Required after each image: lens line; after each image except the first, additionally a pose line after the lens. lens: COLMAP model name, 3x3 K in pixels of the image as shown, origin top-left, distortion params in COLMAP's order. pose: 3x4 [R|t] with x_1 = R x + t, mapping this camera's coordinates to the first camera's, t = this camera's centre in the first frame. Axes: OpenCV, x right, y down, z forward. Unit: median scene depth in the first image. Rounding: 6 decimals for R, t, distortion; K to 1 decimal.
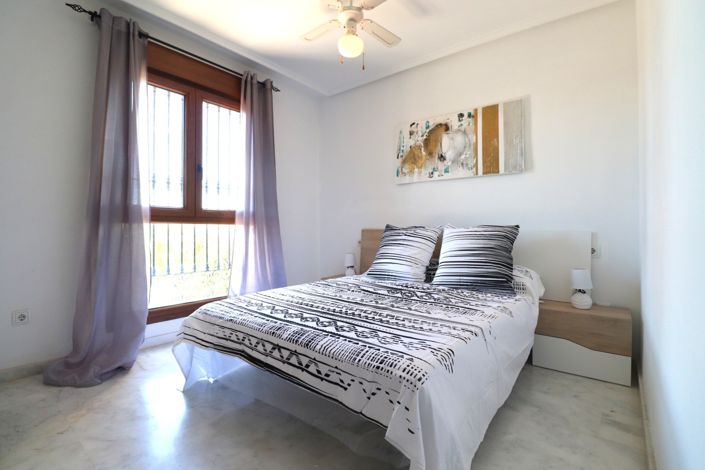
lens RADIAL K [[326.4, 0, 355.4], [0, 326.4, 230.2], [0, 0, 1]] dist [-0.010556, -0.007400]
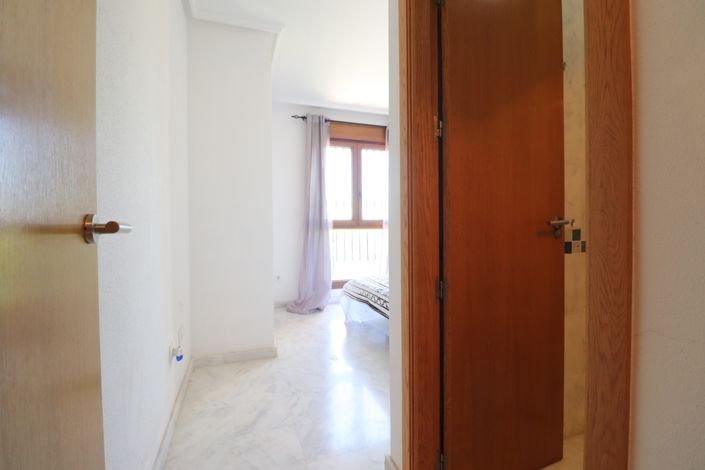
lens RADIAL K [[326.4, 0, 351.1], [0, 326.4, 233.6], [0, 0, 1]] dist [-0.010556, -0.007400]
pose [[0.850369, 0.004213, -0.526170, 0.387736], [0.010623, 0.999627, 0.025173, -0.050441], [0.526080, -0.026995, 0.850007, -0.449637]]
